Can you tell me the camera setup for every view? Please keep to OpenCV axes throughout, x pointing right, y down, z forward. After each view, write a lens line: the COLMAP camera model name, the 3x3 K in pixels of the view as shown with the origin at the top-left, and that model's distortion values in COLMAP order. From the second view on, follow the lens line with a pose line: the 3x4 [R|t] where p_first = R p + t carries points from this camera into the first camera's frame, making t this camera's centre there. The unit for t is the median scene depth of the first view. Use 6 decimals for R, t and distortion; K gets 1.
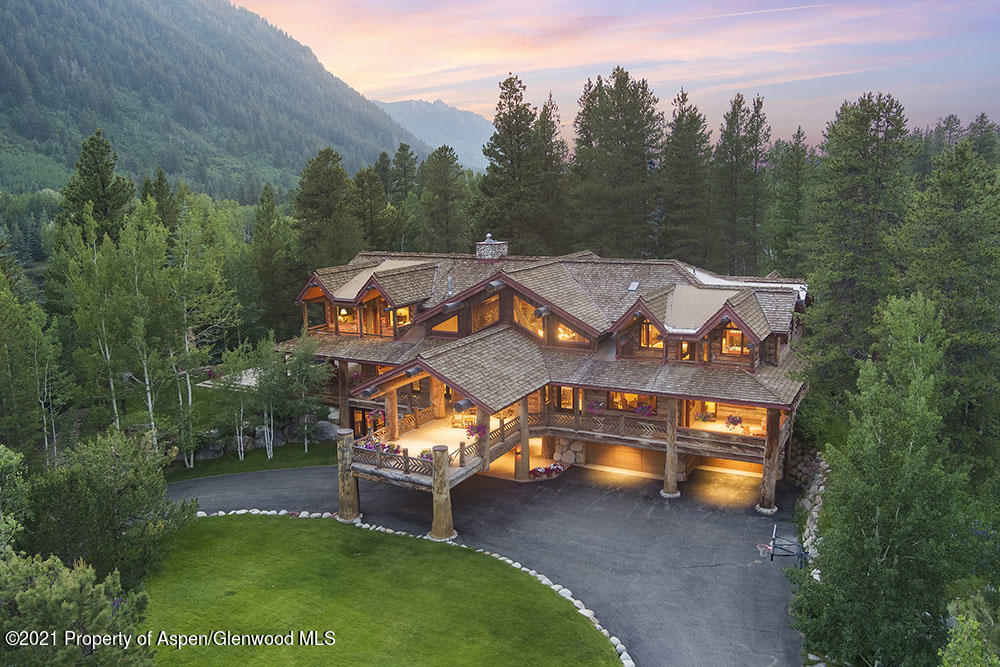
lens RADIAL K [[787.9, 0, 502.0], [0, 787.9, 334.4], [0, 0, 1]] dist [-0.041045, 0.010996]
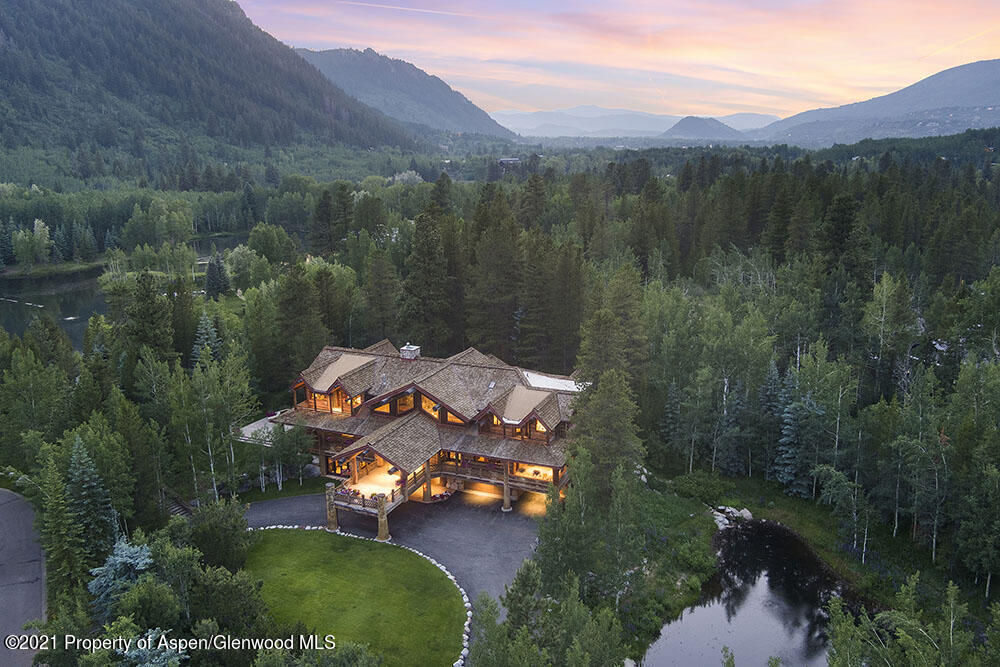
lens RADIAL K [[787.9, 0, 499.8], [0, 787.9, 334.4], [0, 0, 1]] dist [-0.041045, 0.010996]
pose [[0.996880, -0.016799, 0.077129, 0.058507], [0.011316, 0.997413, 0.070986, -0.320997], [-0.078122, -0.069892, 0.994491, -0.770605]]
